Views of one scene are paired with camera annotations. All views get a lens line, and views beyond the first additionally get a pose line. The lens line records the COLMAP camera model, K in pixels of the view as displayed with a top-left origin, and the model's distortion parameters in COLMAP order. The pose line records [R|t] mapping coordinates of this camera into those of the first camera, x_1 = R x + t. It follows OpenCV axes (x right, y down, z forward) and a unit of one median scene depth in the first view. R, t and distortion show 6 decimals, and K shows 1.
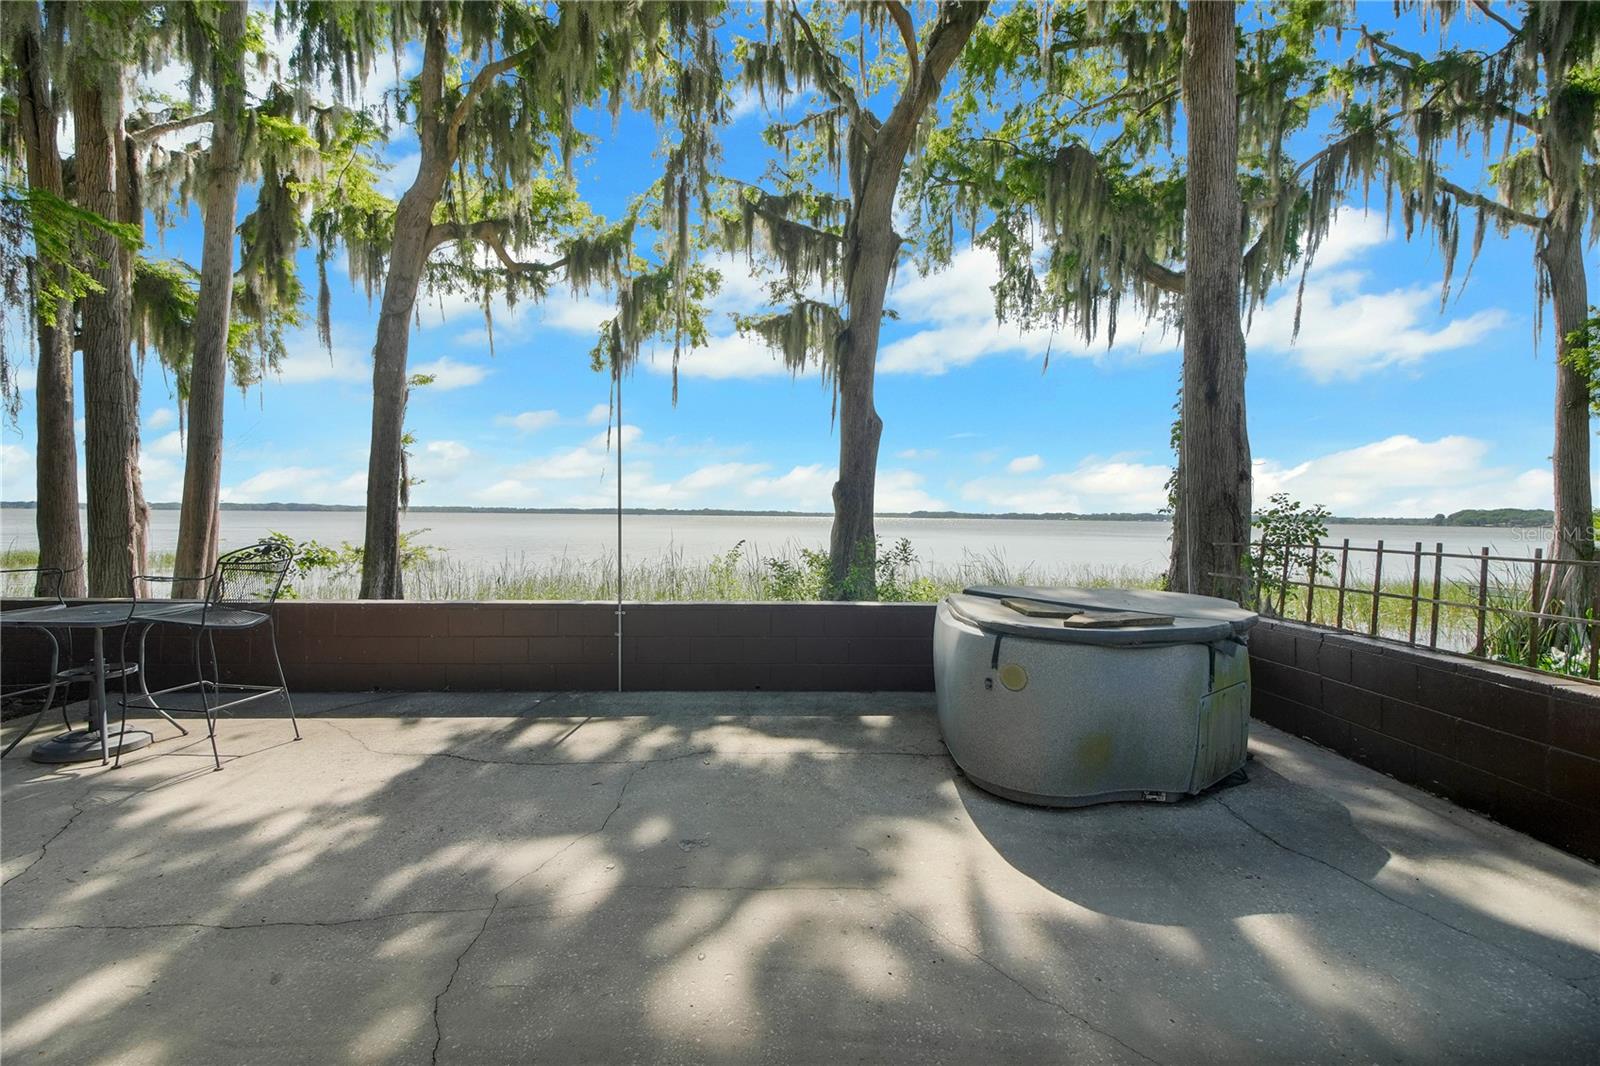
lens RADIAL K [[689.5, 0, 810.5], [0, 689.5, 525.0], [0, 0, 1]] dist [0.007689, -0.002995]
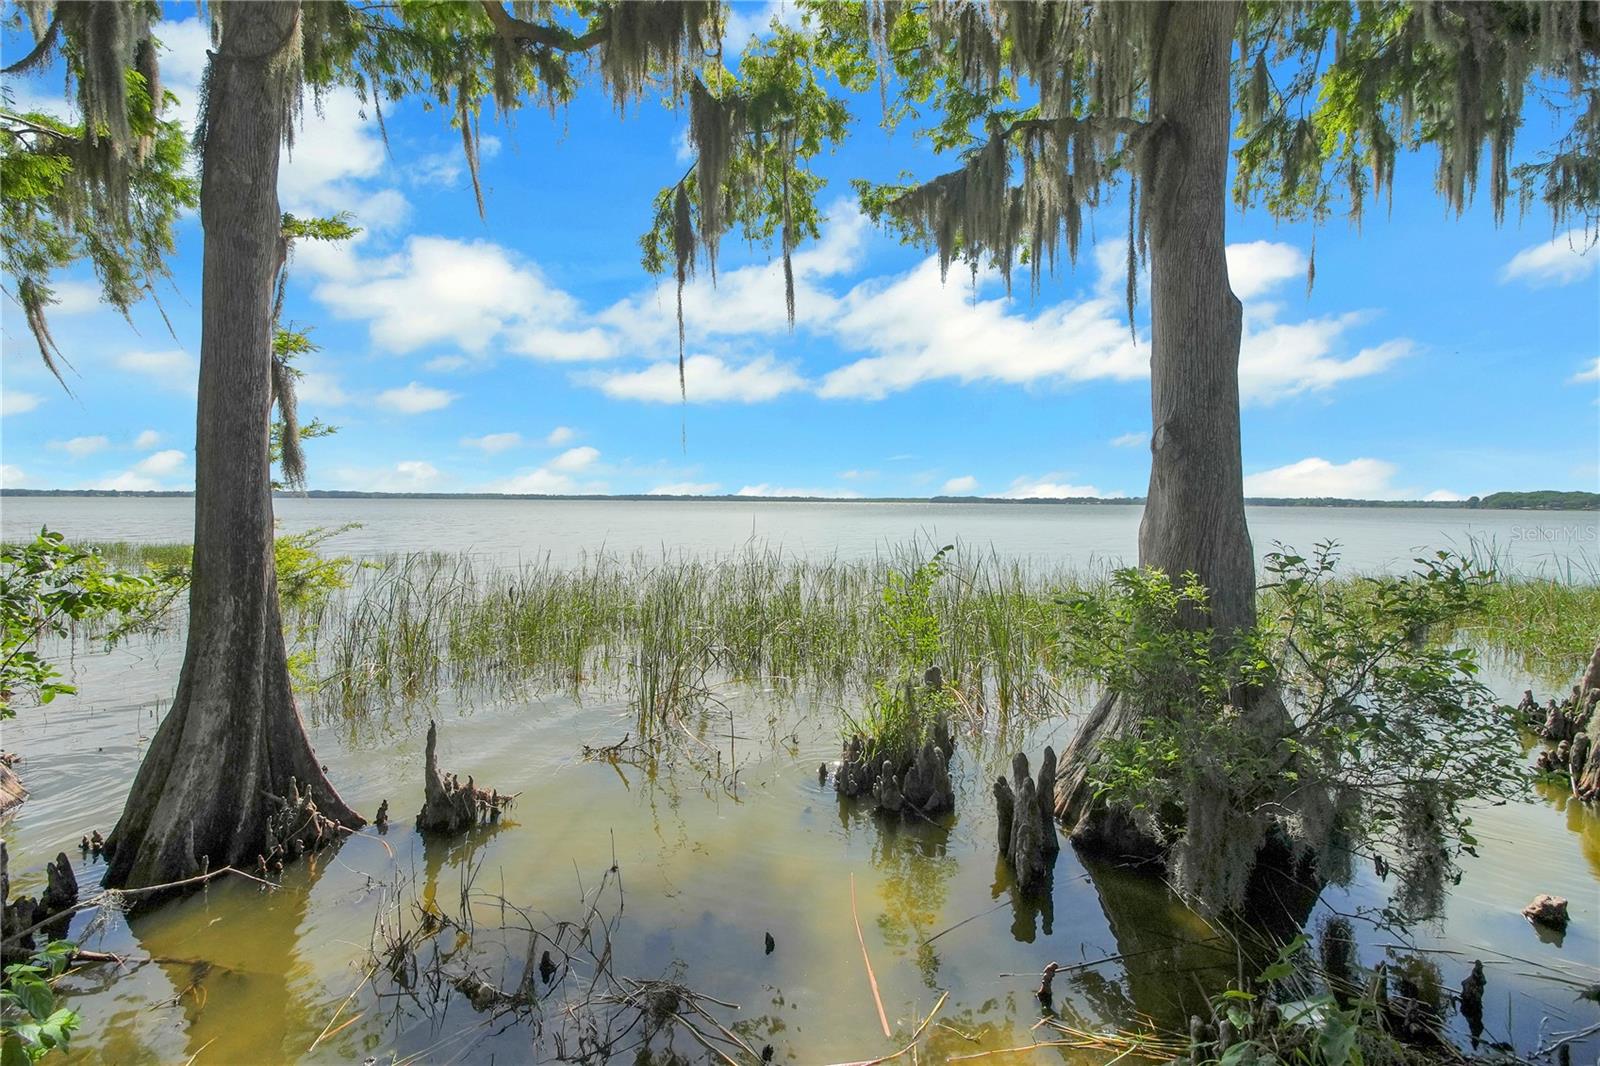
lens RADIAL K [[689.5, 0, 816.2], [0, 689.5, 527.2], [0, 0, 1]] dist [0.007689, -0.002995]
pose [[0.999442, -0.003748, -0.033201, -0.170292], [0.004567, 0.999686, 0.024619, -0.003024], [0.033098, -0.024756, 0.999145, 0.450698]]
